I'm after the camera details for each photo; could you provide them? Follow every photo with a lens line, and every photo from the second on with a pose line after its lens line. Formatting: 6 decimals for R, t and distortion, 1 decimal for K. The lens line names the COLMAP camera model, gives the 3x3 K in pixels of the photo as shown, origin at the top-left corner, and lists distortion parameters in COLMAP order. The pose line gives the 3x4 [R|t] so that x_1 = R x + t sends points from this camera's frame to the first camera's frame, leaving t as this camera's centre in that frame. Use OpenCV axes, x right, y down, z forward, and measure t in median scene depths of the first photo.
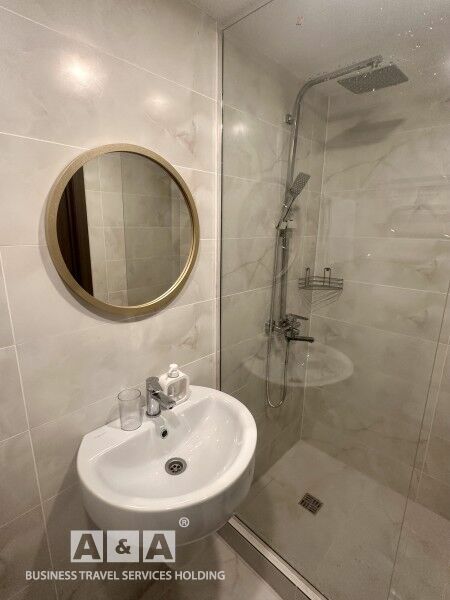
lens RADIAL K [[295.3, 0, 225.0], [0, 295.3, 300.0], [0, 0, 1]] dist [0.000644, 0.000046]
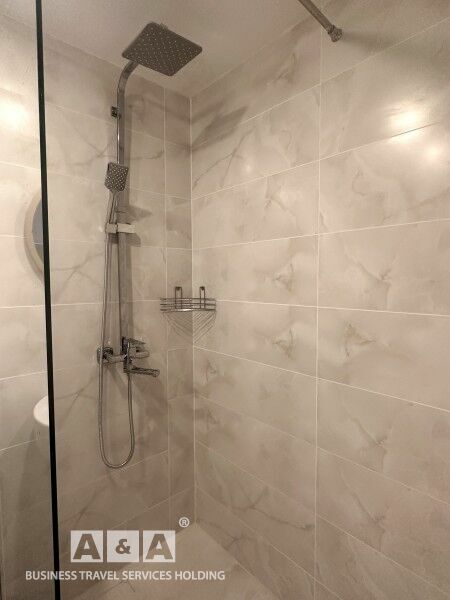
lens RADIAL K [[319.0, 0, 225.0], [0, 319.0, 300.0], [0, 0, 1]] dist [0.000284, 0.000361]
pose [[0.997493, -0.006639, -0.070448, 0.536455], [-0.006611, 0.982490, -0.186197, 0.103674], [0.070451, 0.186196, 0.979984, 0.169544]]
